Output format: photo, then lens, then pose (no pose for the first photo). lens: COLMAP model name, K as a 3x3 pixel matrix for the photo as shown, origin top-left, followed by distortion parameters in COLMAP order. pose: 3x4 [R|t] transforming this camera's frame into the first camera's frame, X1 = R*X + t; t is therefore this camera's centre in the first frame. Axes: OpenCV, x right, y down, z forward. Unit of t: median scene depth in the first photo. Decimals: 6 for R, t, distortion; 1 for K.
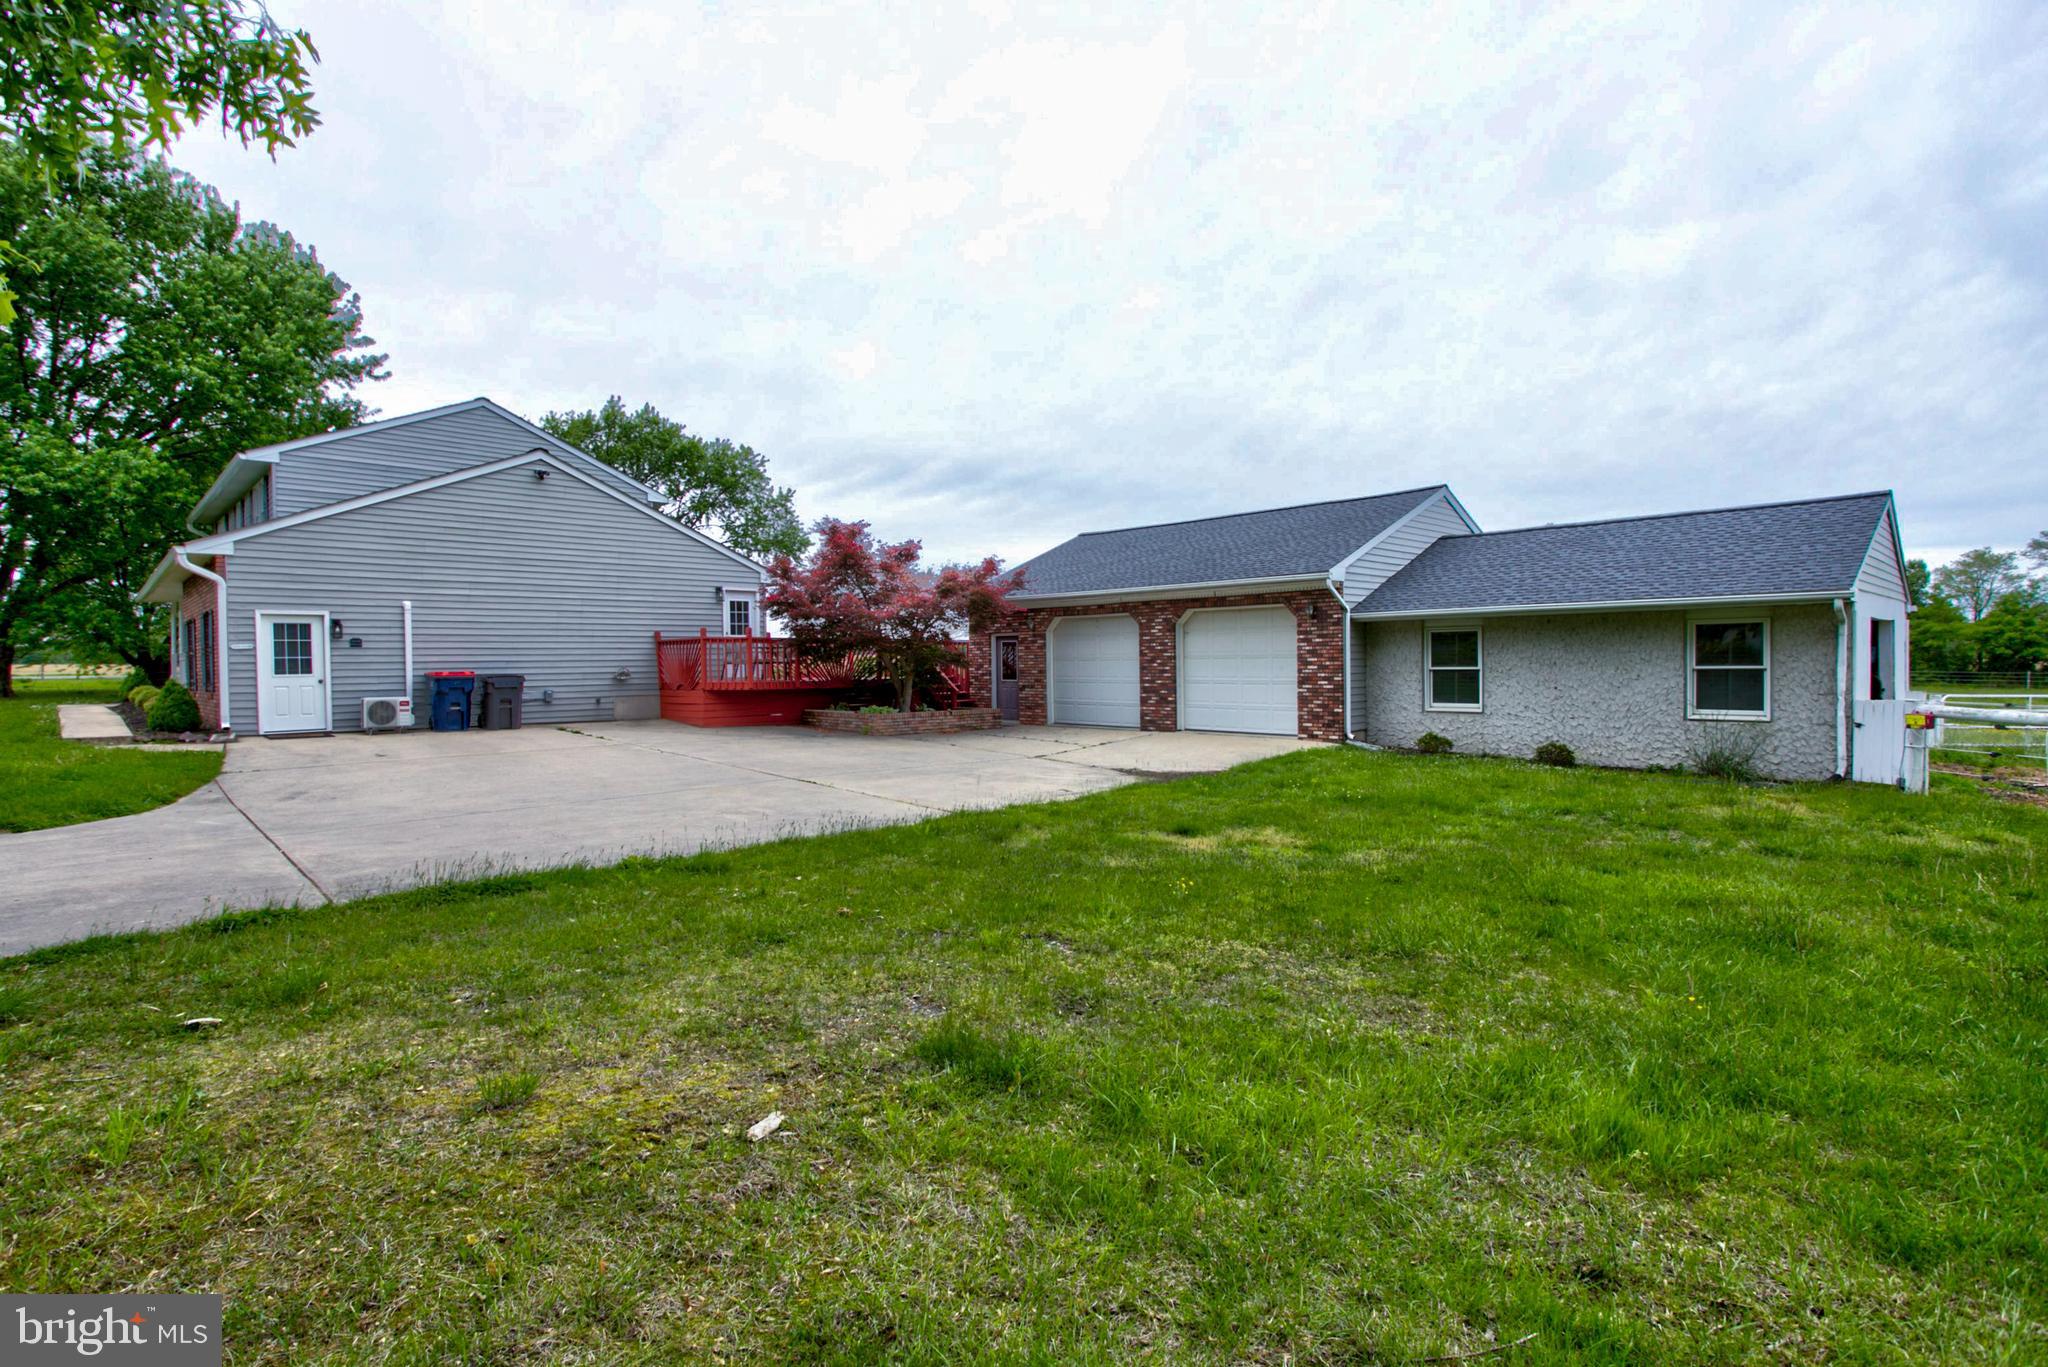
lens RADIAL K [[1016.6, 0, 1001.9], [0, 1016.6, 683.1], [0, 0, 1]] dist [0.016090, 0.002583]
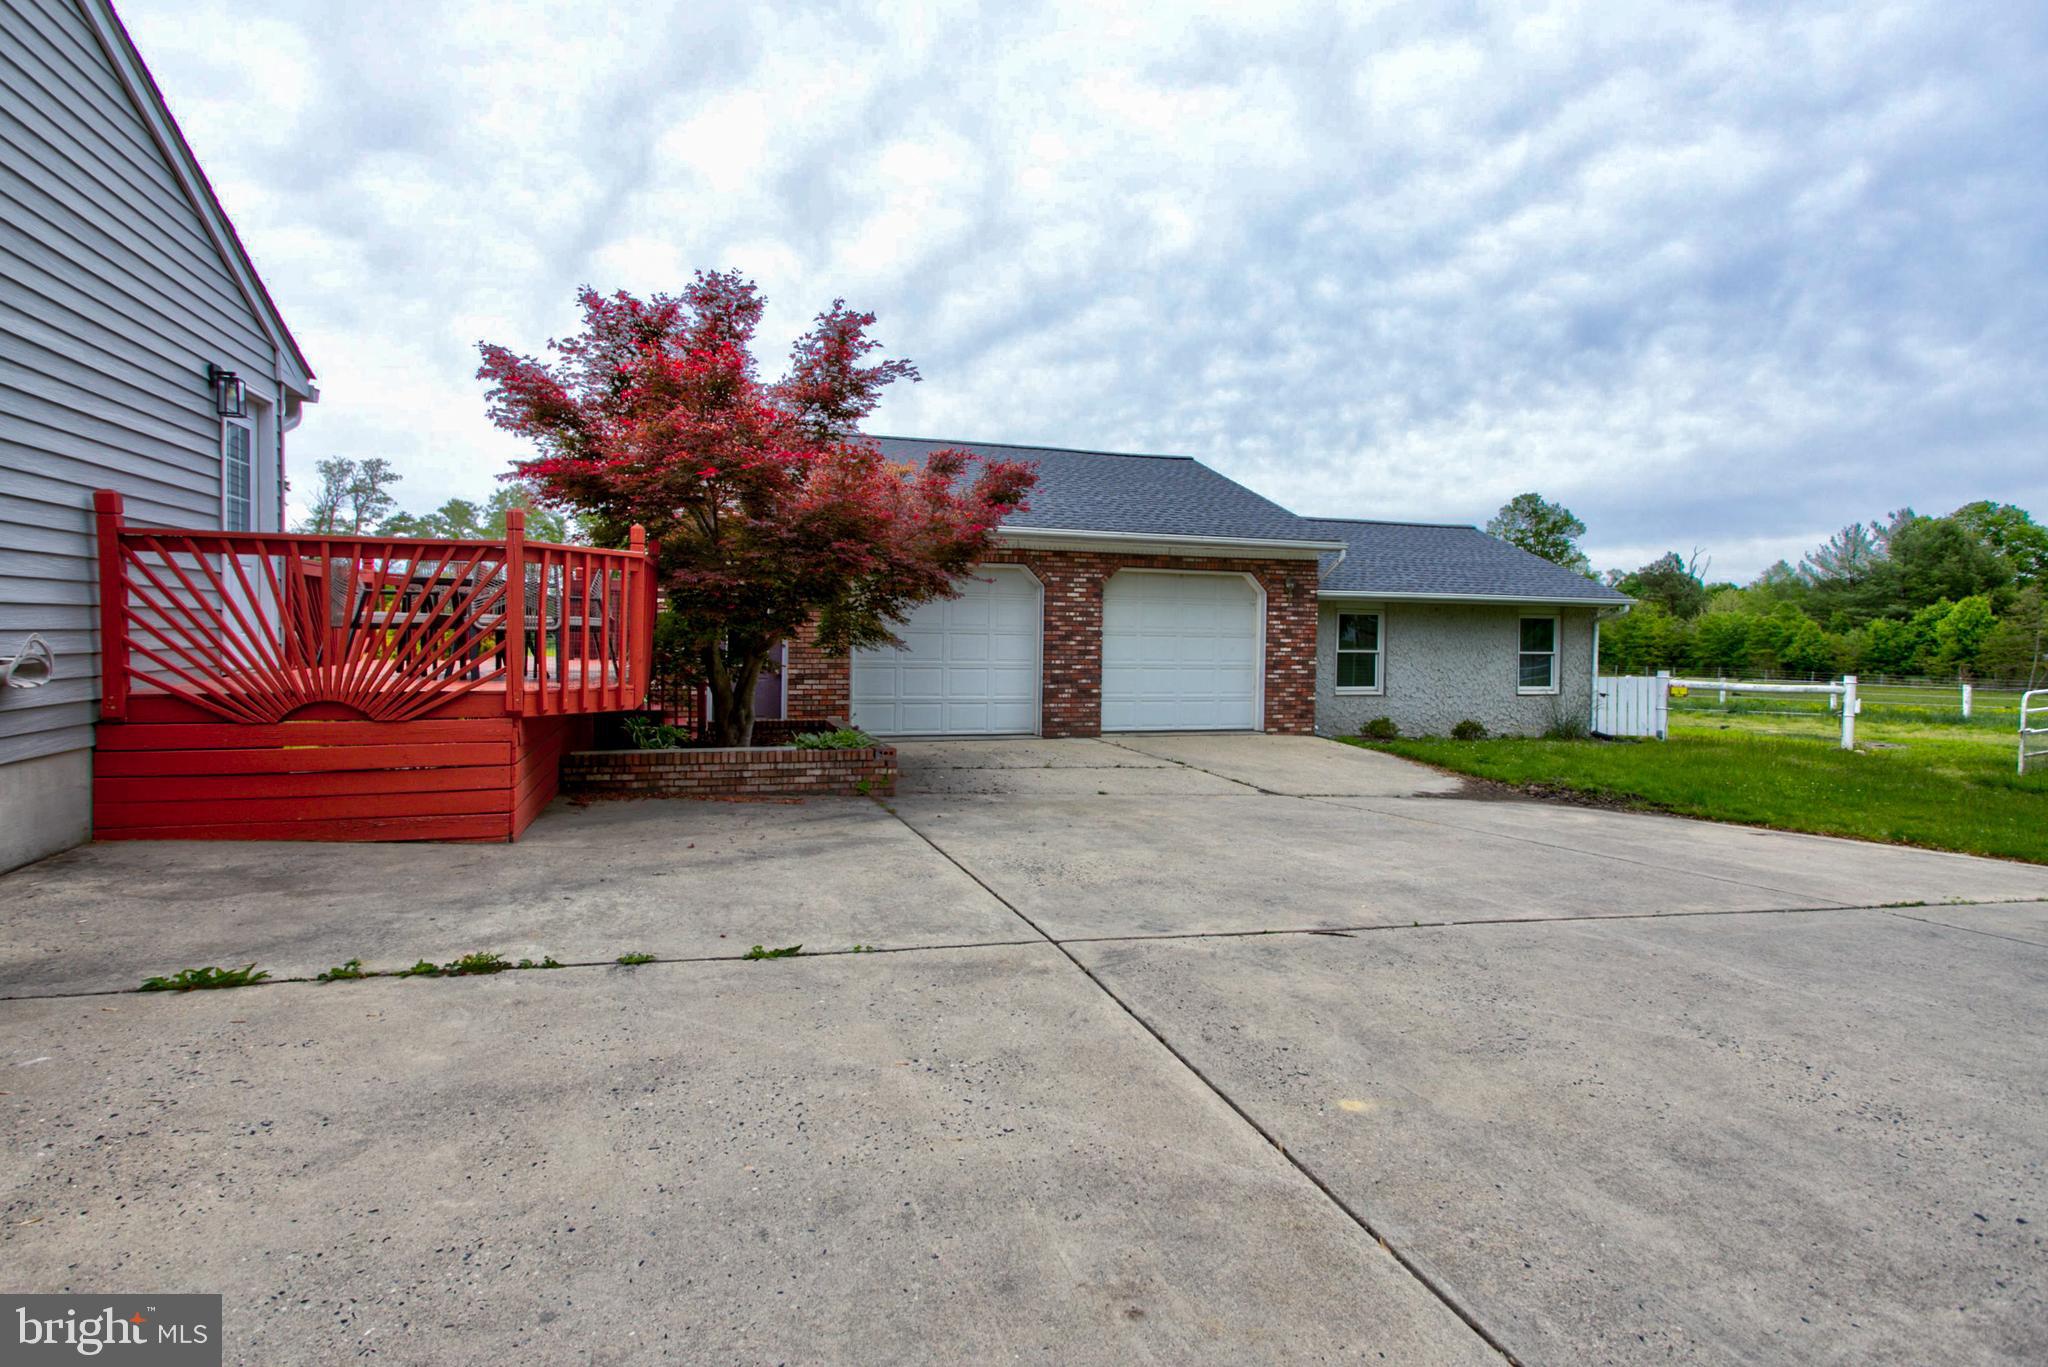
lens RADIAL K [[1016.6, 0, 1004.9], [0, 1016.6, 653.6], [0, 0, 1]] dist [0.016090, 0.002583]
pose [[0.425152, 0.001804, 0.905120, -0.579171], [0.002308, 0.999993, -0.003077, -0.010090], [-0.905119, 0.003397, 0.425145, 0.855578]]
